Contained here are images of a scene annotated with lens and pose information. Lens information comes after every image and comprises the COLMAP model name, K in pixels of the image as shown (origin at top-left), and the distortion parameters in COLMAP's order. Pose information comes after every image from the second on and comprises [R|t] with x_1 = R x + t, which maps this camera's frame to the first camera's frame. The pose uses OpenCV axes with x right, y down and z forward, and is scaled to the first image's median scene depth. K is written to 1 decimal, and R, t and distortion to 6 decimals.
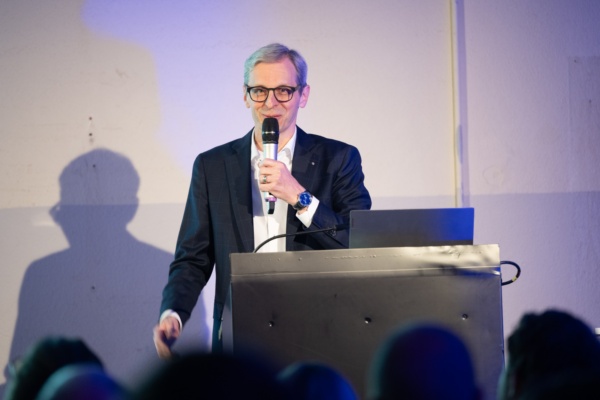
lens RADIAL K [[4463.6, 0, 300.5], [0, 4463.6, 200.7], [0, 0, 1]] dist [-0.194660, 0.000000]
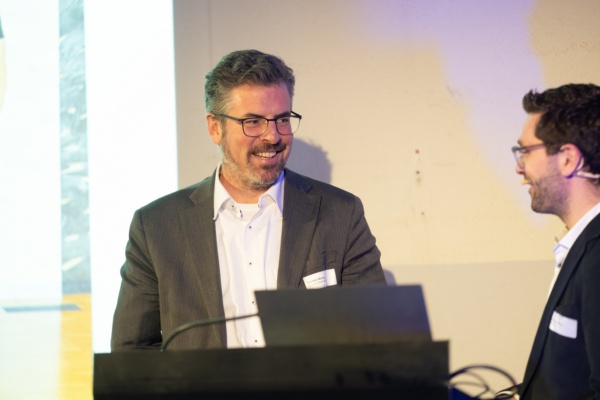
lens RADIAL K [[4463.6, 0, 299.4], [0, 4463.6, 199.7], [0, 0, 1]] dist [-0.194660, 0.000000]
pose [[0.885579, -0.026235, -0.463747, 0.333502], [0.027511, 0.999613, -0.004014, -0.008846], [0.463673, -0.009203, 0.885959, 0.360368]]
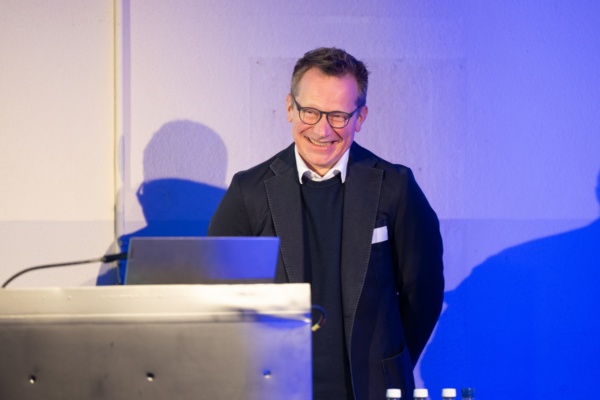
lens RADIAL K [[4463.6, 0, 299.9], [0, 4463.6, 201.8], [0, 0, 1]] dist [-0.194660, 0.000000]
pose [[0.968159, 0.026286, 0.248952, -0.156949], [-0.024533, 0.999648, -0.010140, 0.003155], [-0.249131, 0.003710, 0.968463, 0.225693]]
